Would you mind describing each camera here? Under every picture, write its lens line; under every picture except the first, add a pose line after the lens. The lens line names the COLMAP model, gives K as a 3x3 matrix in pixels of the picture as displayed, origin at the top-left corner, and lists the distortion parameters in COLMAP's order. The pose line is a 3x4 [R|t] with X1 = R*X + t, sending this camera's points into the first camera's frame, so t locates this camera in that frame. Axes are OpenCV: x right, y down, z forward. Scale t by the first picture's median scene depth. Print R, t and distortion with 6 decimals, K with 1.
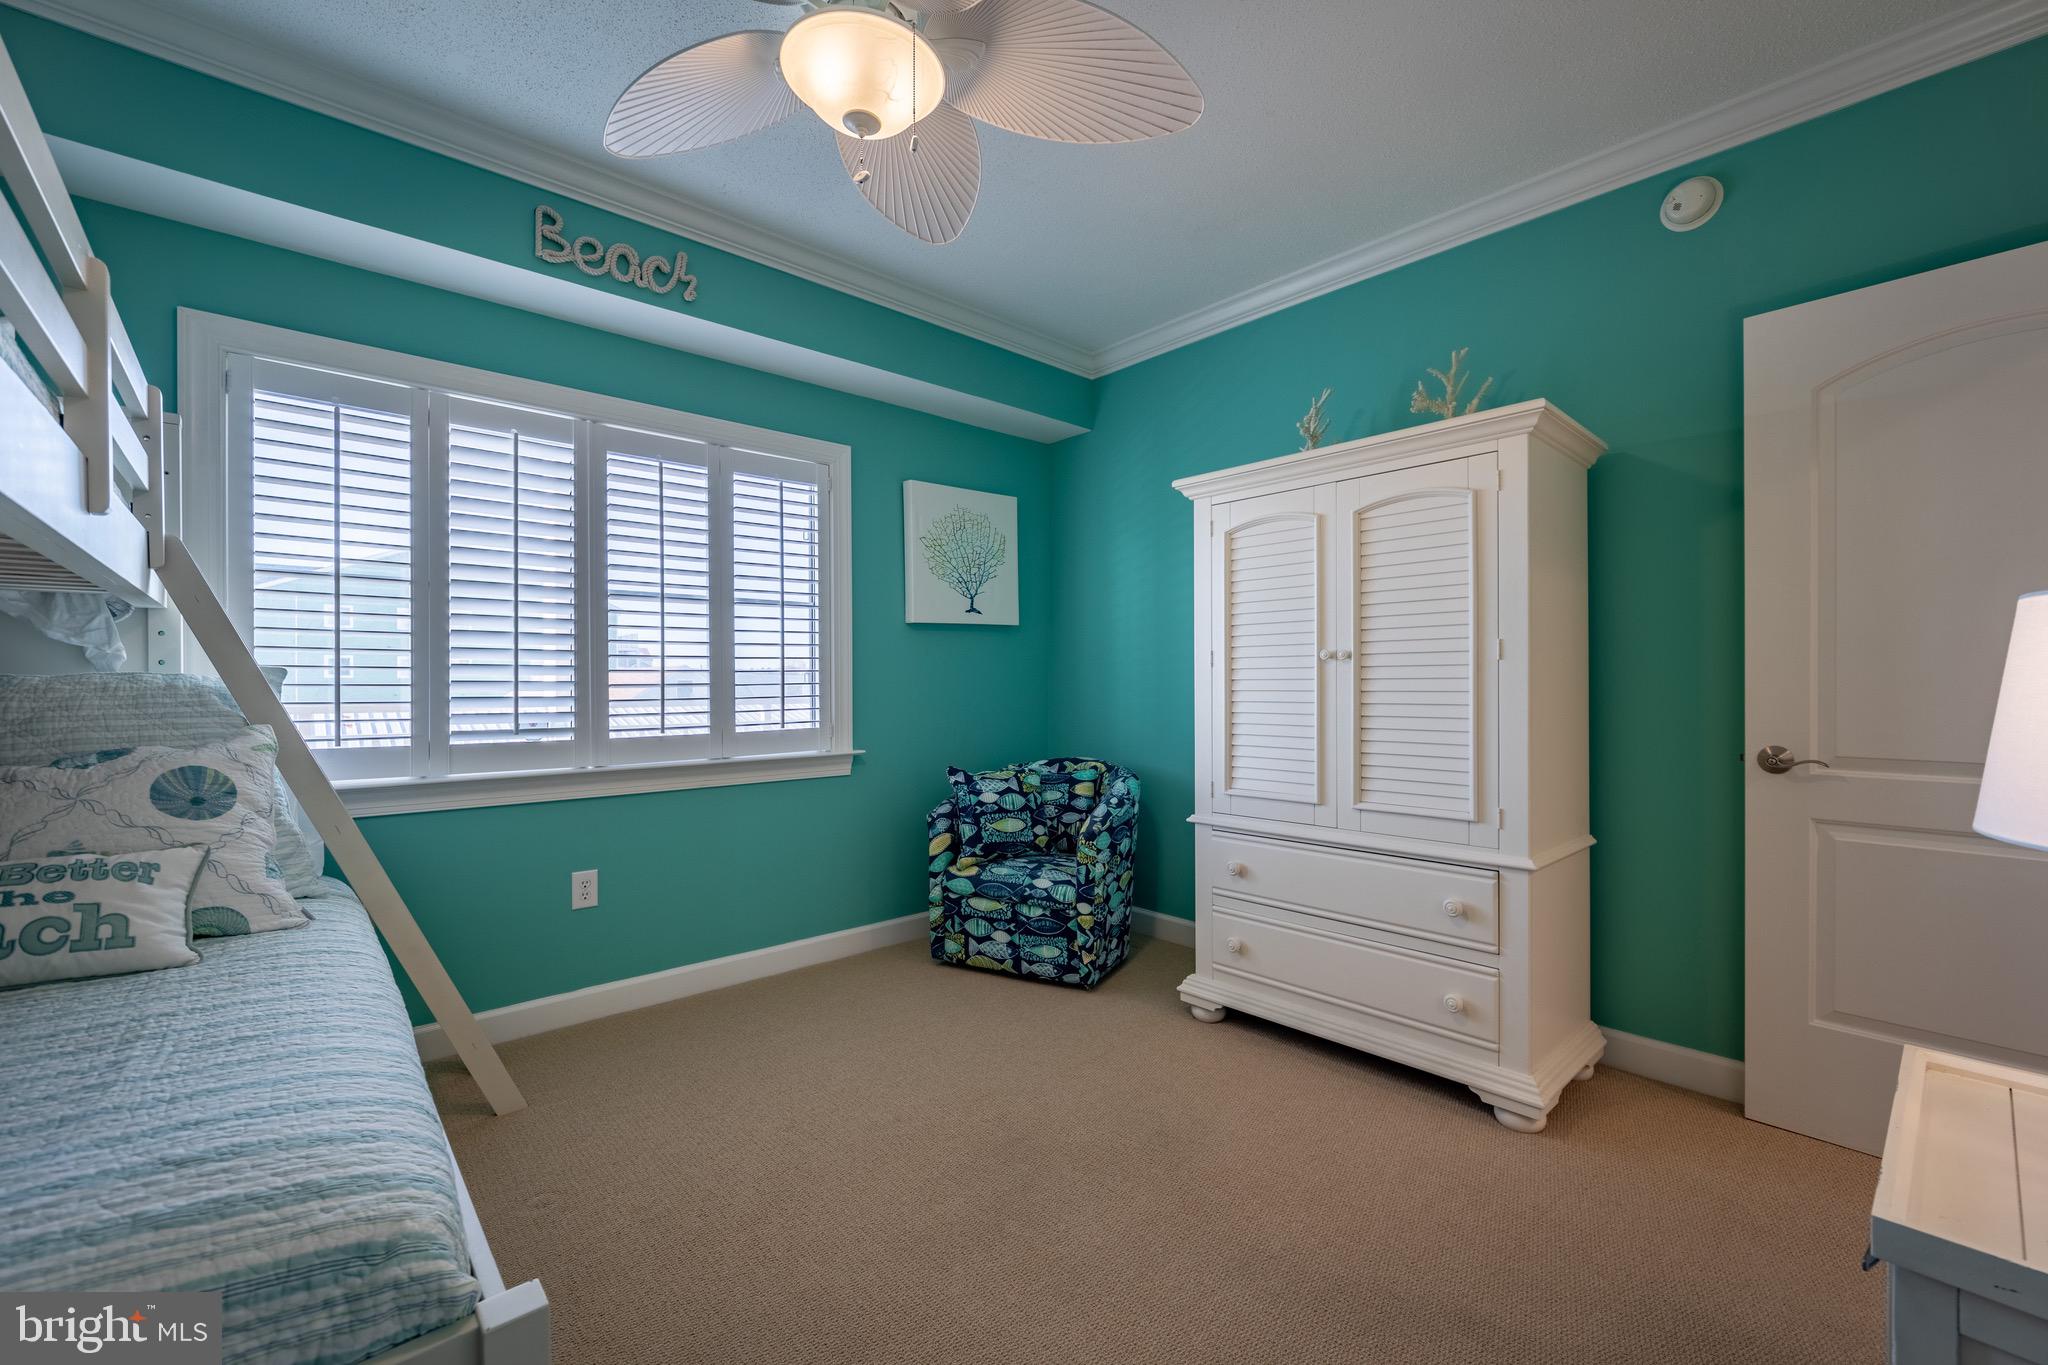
lens RADIAL K [[838.9, 0, 1035.9], [0, 838.9, 684.0], [0, 0, 1]] dist [-0.006760, 0.002102]
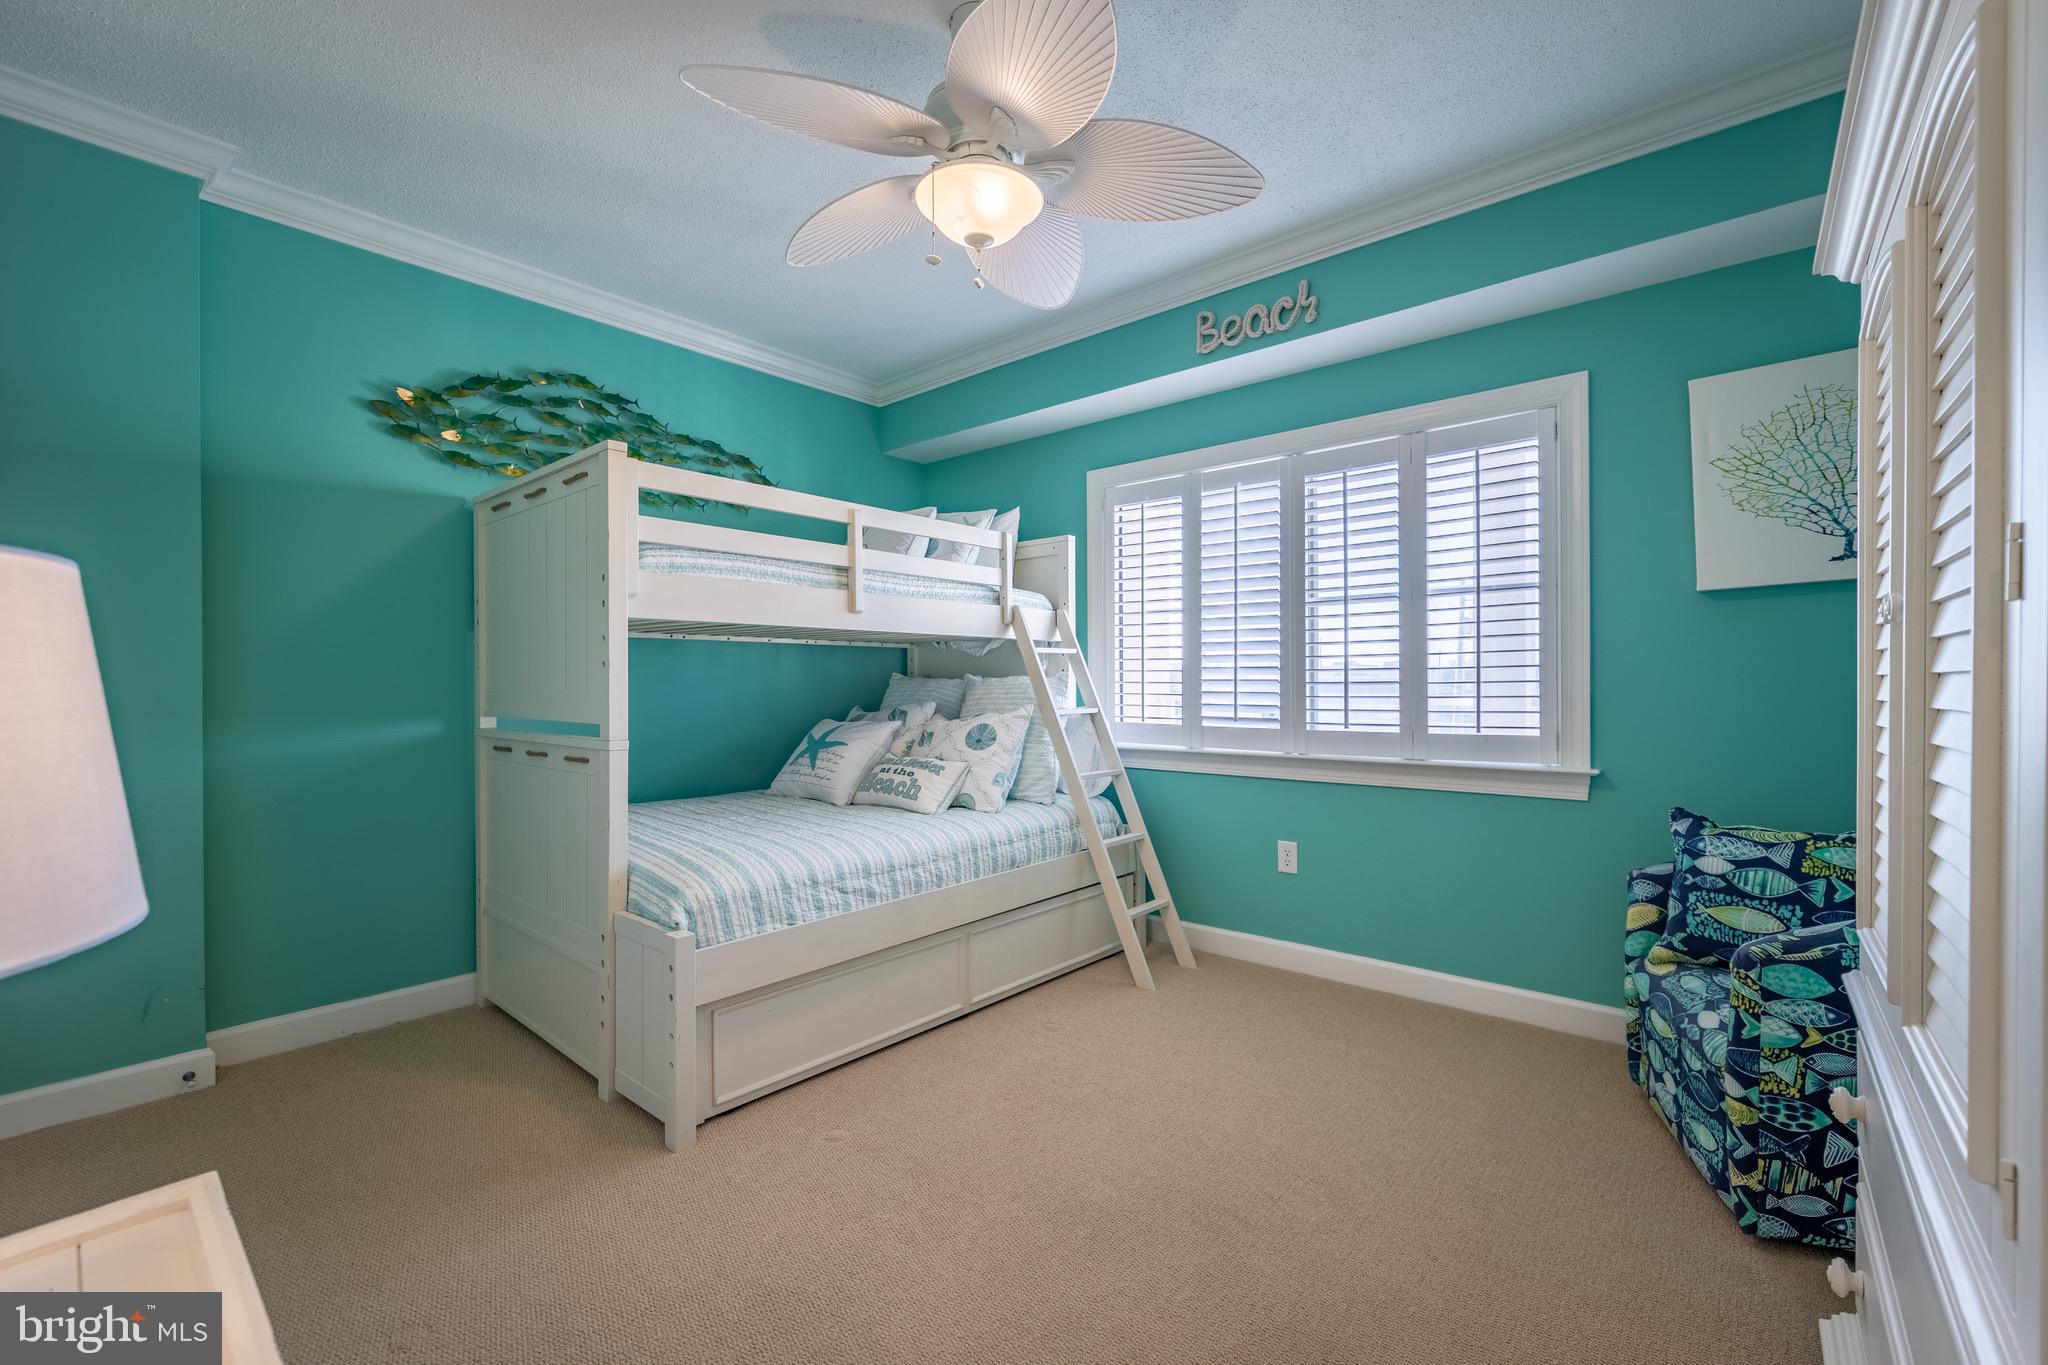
lens RADIAL K [[838.9, 0, 1035.5], [0, 838.9, 684.4], [0, 0, 1]] dist [-0.006760, 0.002102]
pose [[0.137164, 0.006206, -0.990529, 0.522660], [0.002610, 0.999975, 0.006627, -0.004582], [0.990545, -0.003495, 0.137144, 0.446098]]
